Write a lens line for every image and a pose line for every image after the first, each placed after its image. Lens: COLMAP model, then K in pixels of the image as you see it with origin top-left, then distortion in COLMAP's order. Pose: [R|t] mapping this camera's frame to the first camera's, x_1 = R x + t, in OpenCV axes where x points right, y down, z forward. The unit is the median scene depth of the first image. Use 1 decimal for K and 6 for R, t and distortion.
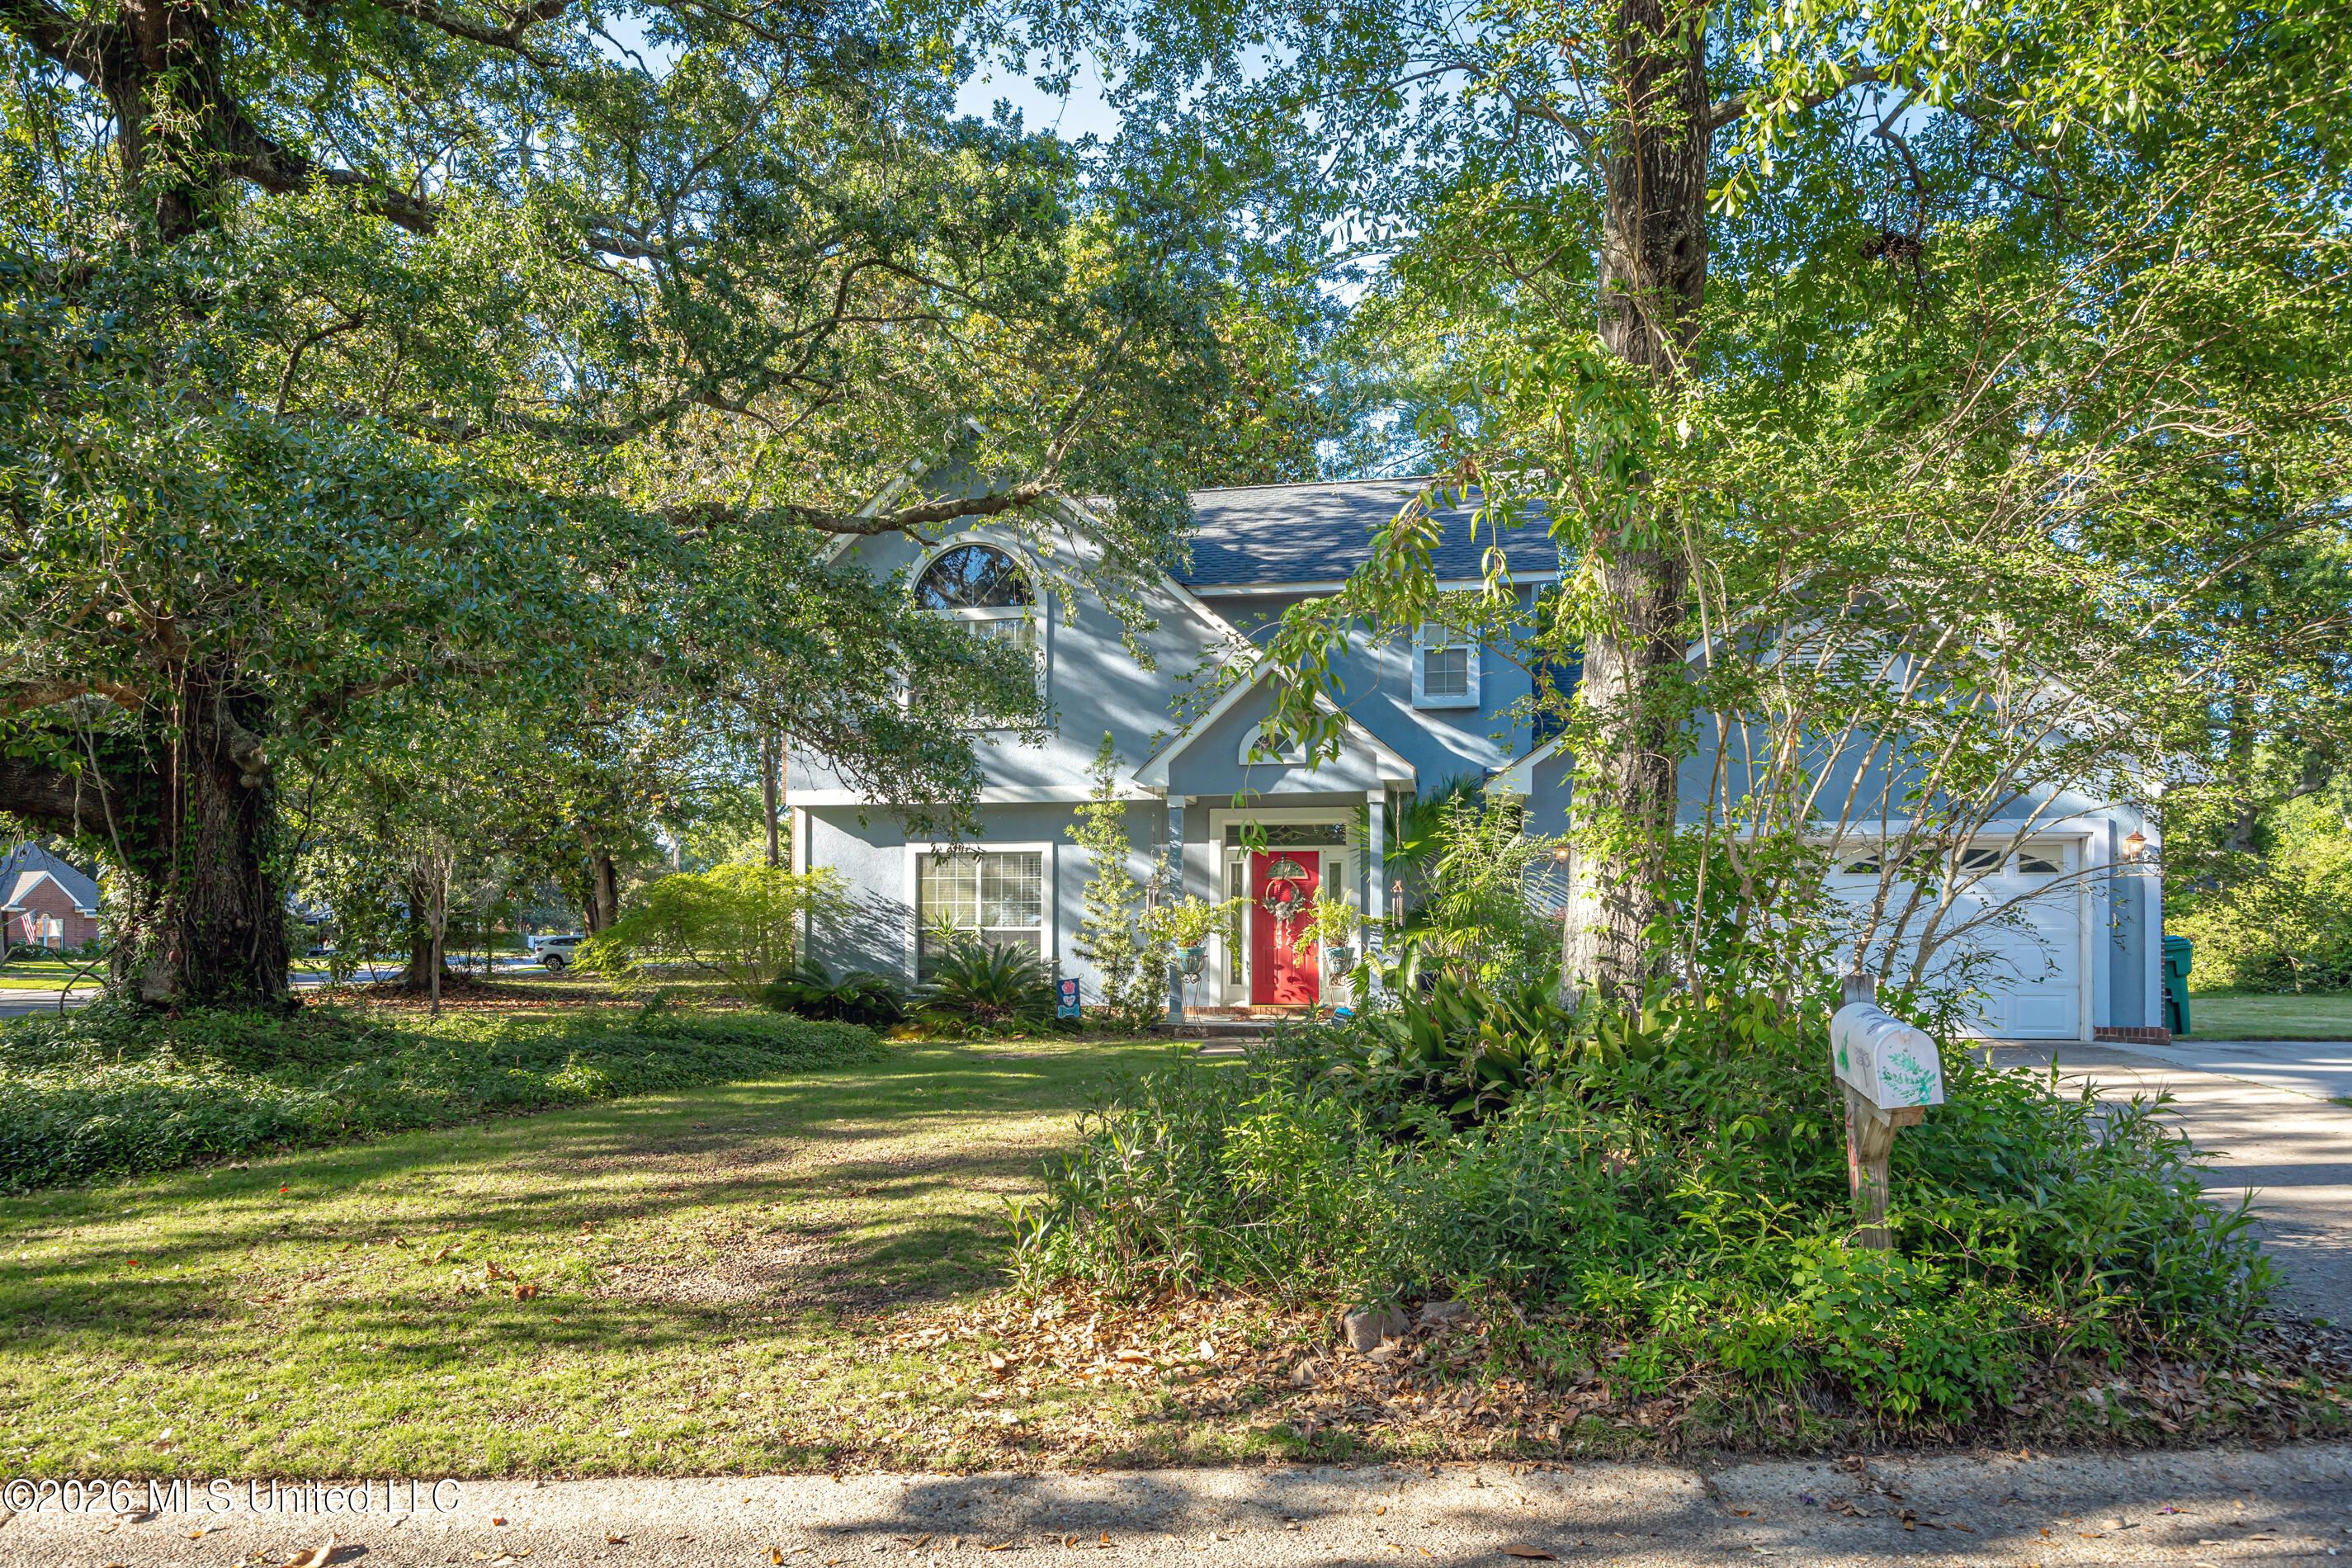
lens RADIAL K [[1493.7, 0, 1163.4], [0, 1493.7, 790.7], [0, 0, 1]] dist [-0.002402, -0.000006]
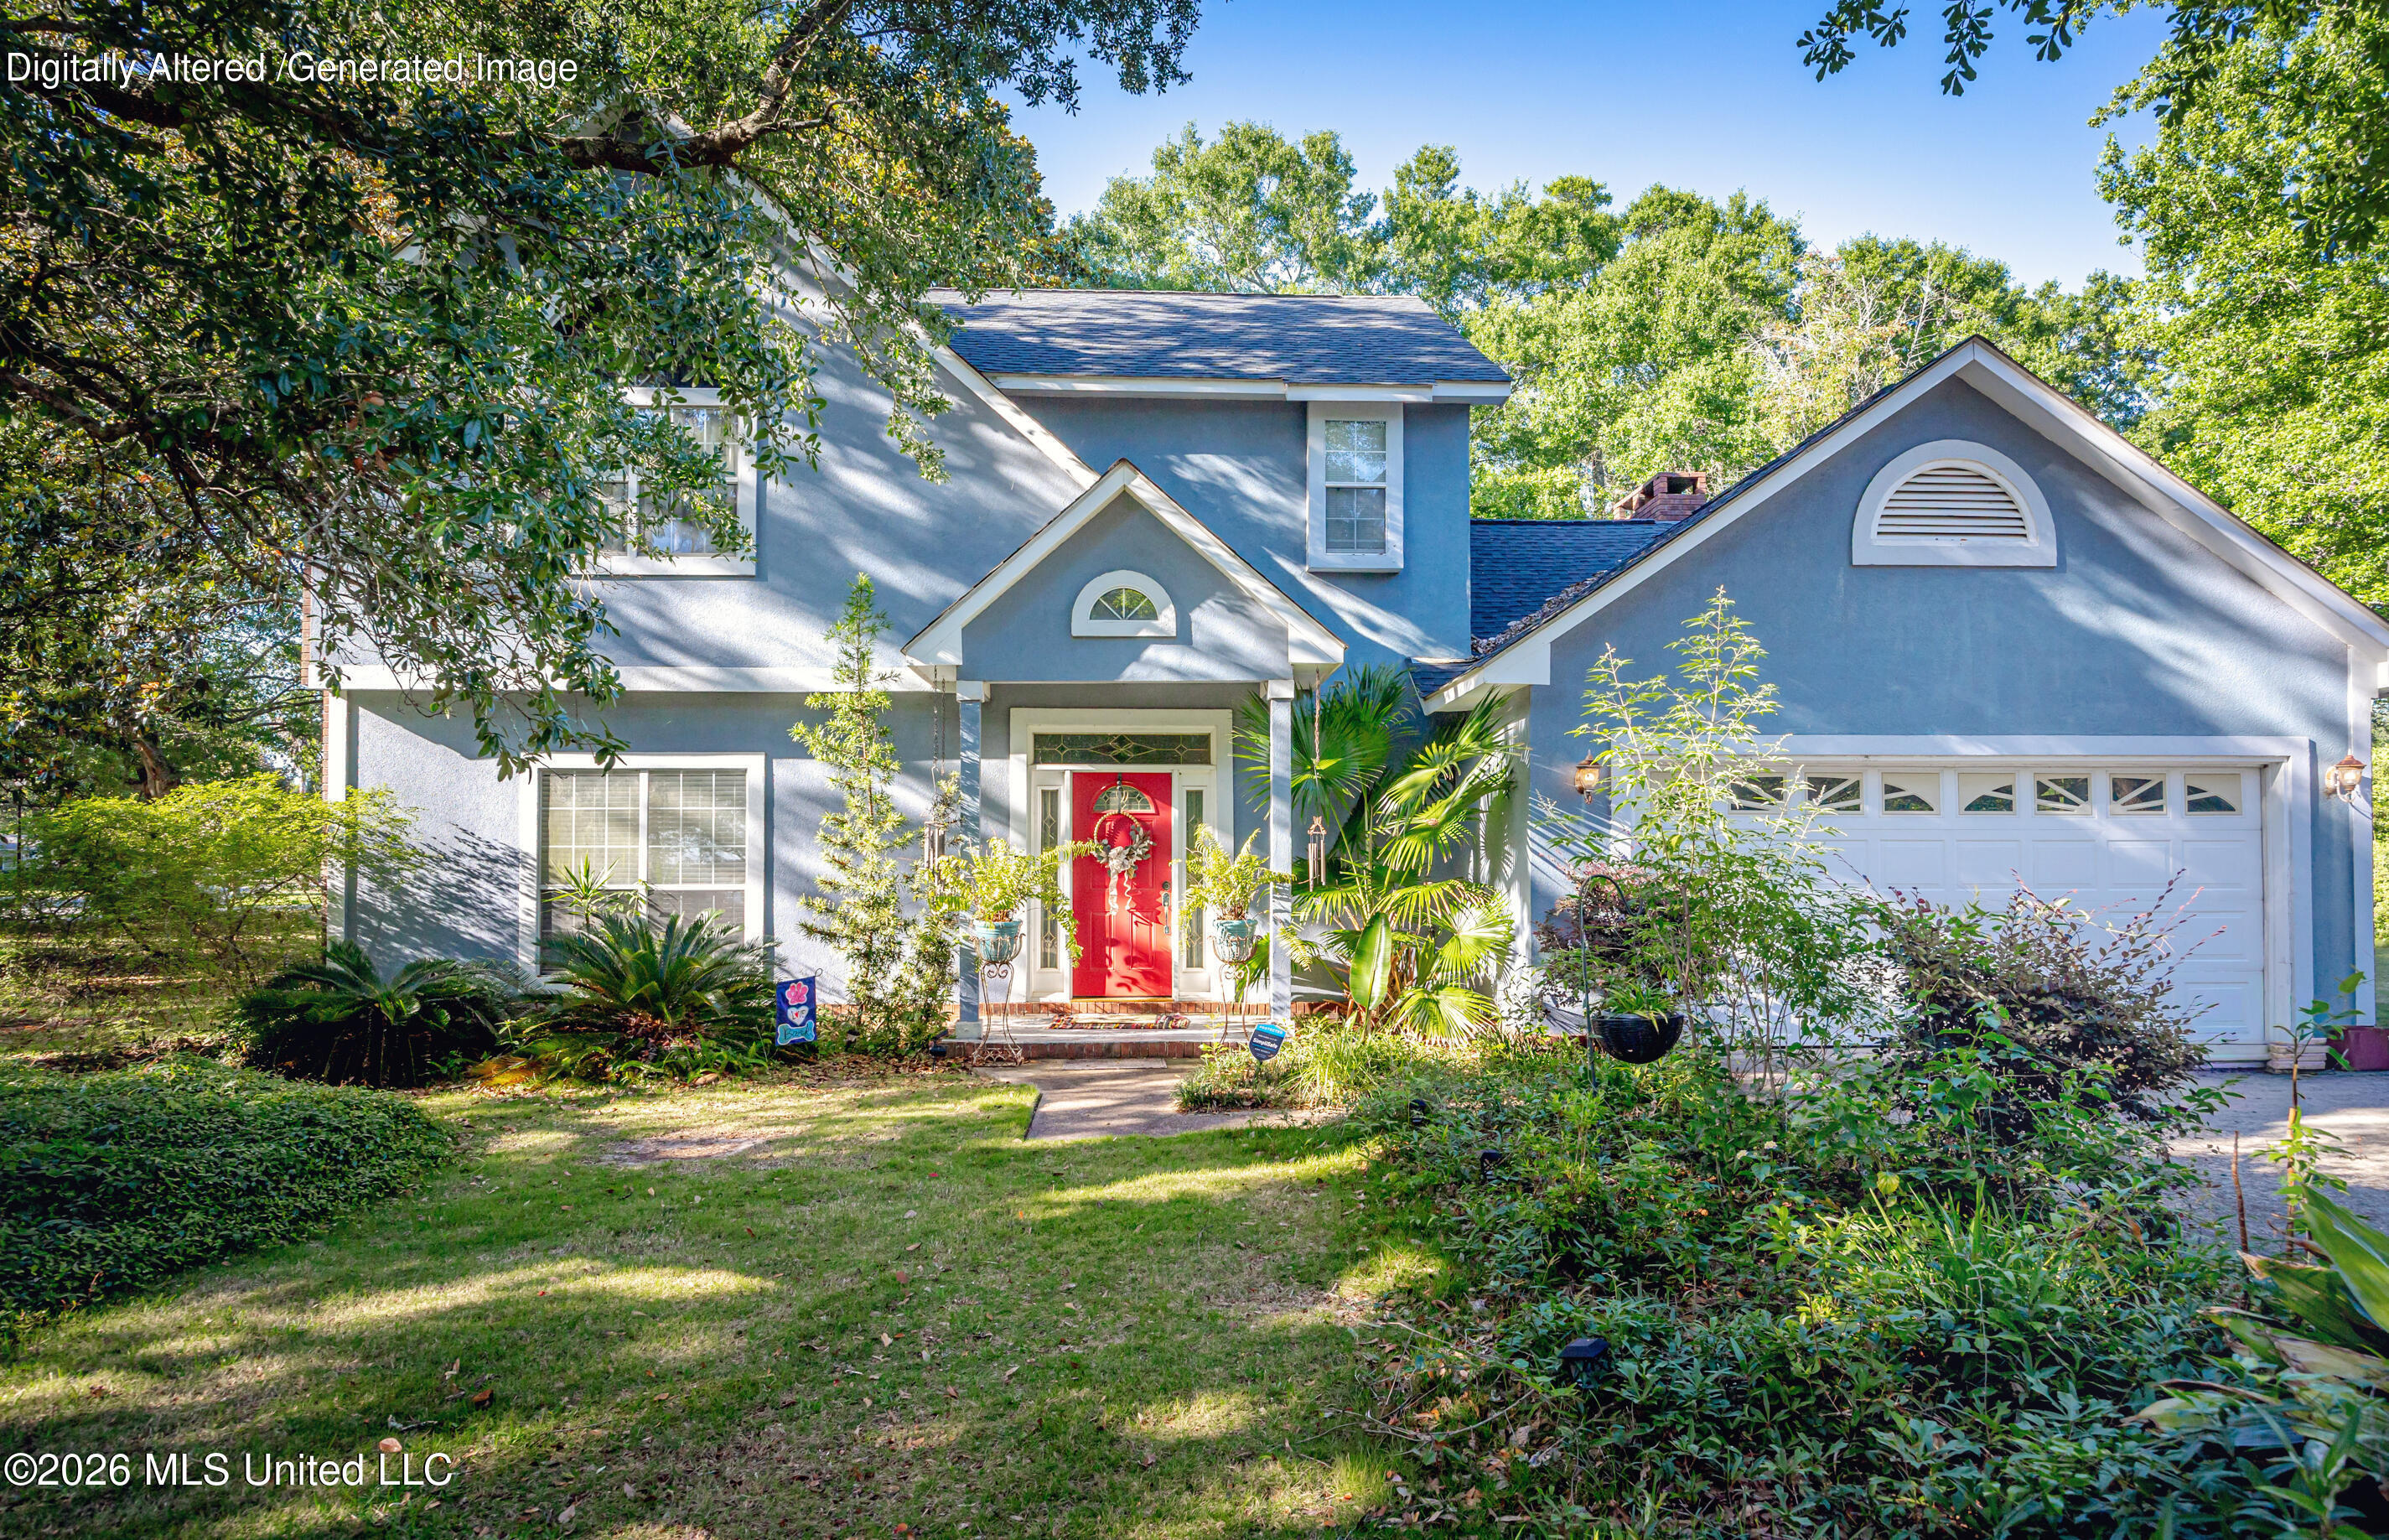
lens RADIAL K [[1421.9, 0, 1218.2], [0, 1421.9, 819.9], [0, 0, 1]] dist [0.000510, -0.001031]
pose [[0.968774, 0.005290, 0.247889, -0.037489], [-0.021018, 0.997926, 0.060843, 0.021749], [-0.247053, -0.064153, 0.966876, 0.368562]]
